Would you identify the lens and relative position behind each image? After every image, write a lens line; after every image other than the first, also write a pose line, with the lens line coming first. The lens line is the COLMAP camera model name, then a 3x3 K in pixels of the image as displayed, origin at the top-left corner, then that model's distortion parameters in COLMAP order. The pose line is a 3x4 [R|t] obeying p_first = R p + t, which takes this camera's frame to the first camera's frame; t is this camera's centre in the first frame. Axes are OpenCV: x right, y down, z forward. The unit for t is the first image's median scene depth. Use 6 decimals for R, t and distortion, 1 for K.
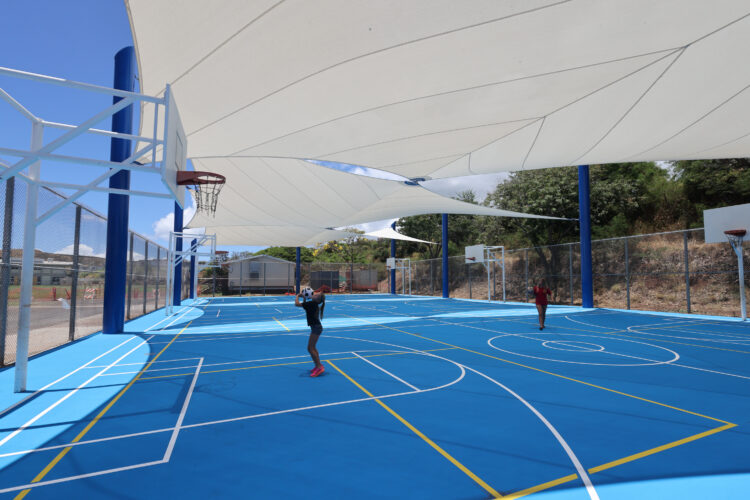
lens RADIAL K [[330.8, 0, 375.1], [0, 330.8, 255.9], [0, 0, 1]] dist [-0.001427, 0.001146]
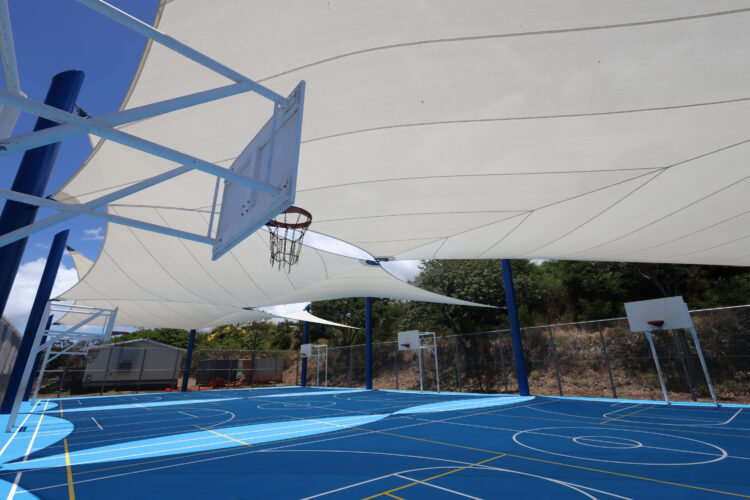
lens RADIAL K [[330.8, 0, 354.8], [0, 330.8, 254.6], [0, 0, 1]] dist [-0.001427, 0.001146]
pose [[0.955155, 0.084784, 0.283709, -0.147428], [-0.008703, 0.965755, -0.259308, 0.004600], [-0.295979, 0.245210, 0.923184, 0.086219]]
